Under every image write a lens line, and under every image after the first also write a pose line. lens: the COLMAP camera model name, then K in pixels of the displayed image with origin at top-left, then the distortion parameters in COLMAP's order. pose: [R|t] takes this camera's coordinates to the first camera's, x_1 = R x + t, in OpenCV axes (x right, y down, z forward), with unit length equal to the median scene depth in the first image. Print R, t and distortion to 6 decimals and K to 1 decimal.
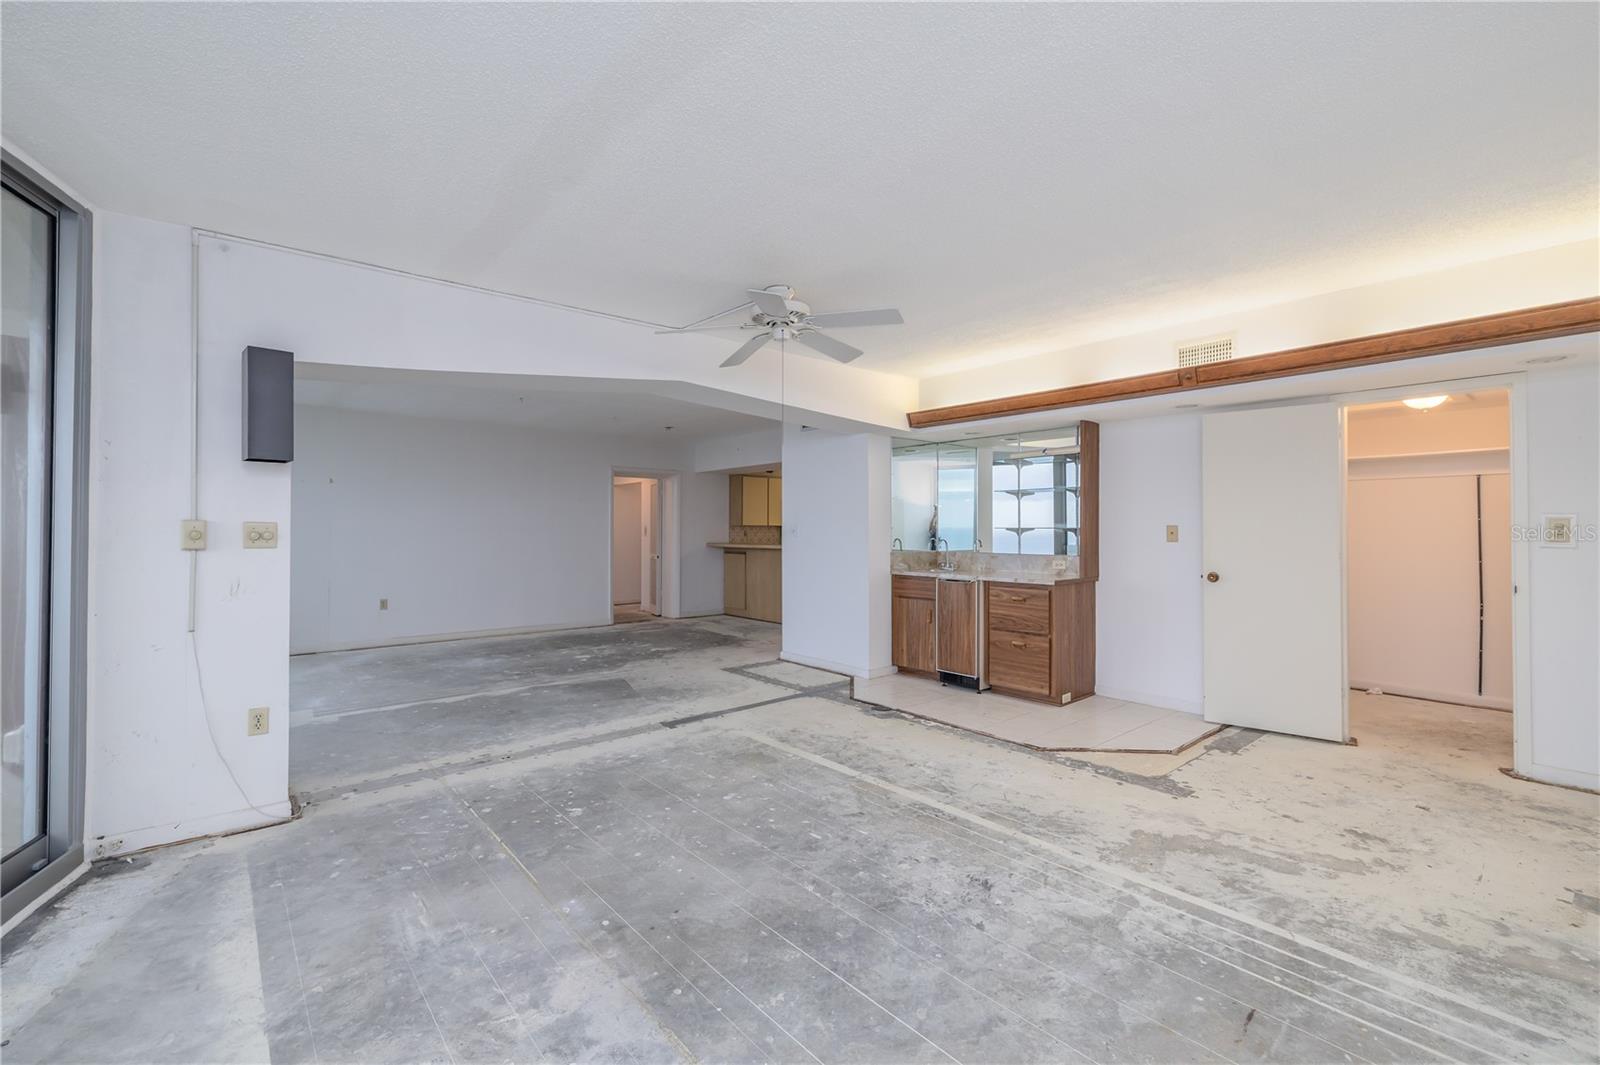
lens RADIAL K [[681.9, 0, 767.8], [0, 681.9, 518.9], [0, 0, 1]] dist [0.000311, 0.001245]
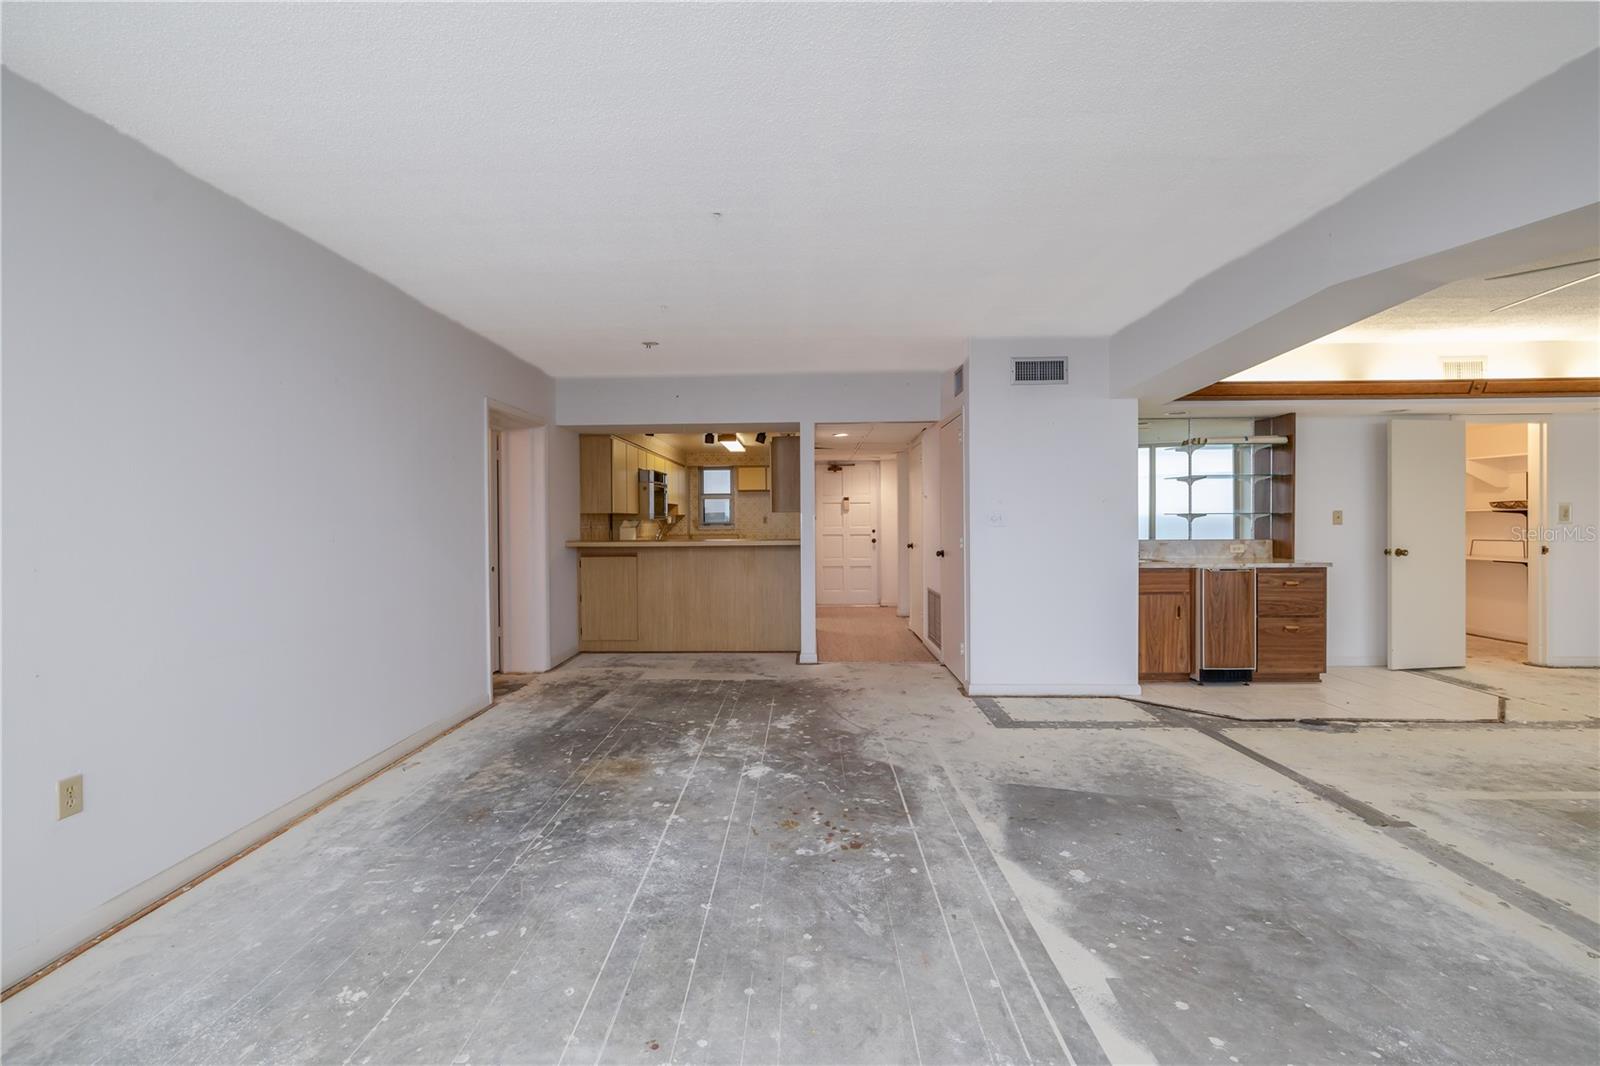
lens RADIAL K [[681.9, 0, 798.4], [0, 681.9, 524.2], [0, 0, 1]] dist [0.000311, 0.001245]
pose [[0.646637, -0.009482, 0.762739, -1.088906], [-0.005144, 0.999846, 0.016791, 0.021153], [-0.762780, -0.014781, 0.646489, 1.131339]]
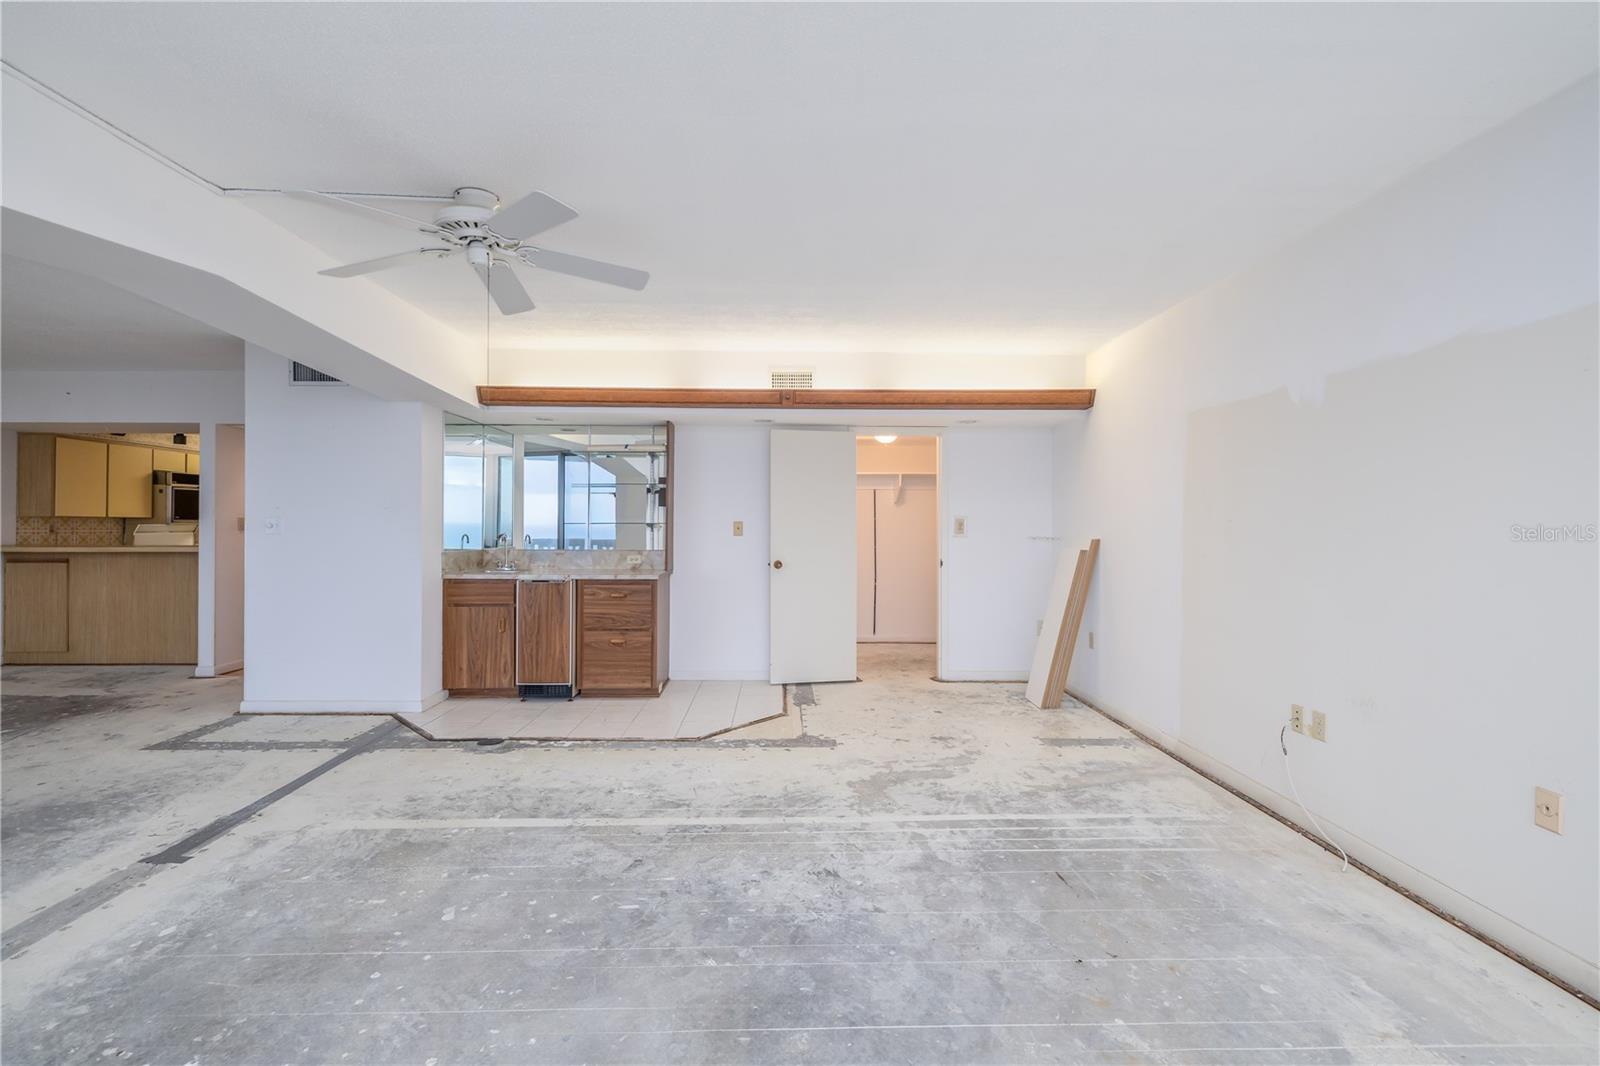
lens RADIAL K [[681.9, 0, 794.7], [0, 681.9, 520.5], [0, 0, 1]] dist [0.000311, 0.001245]
pose [[0.616740, 0.007087, 0.787135, -0.308834], [-0.015334, 0.999878, 0.003012, 0.003300], [-0.787018, -0.013928, 0.616773, 0.248433]]
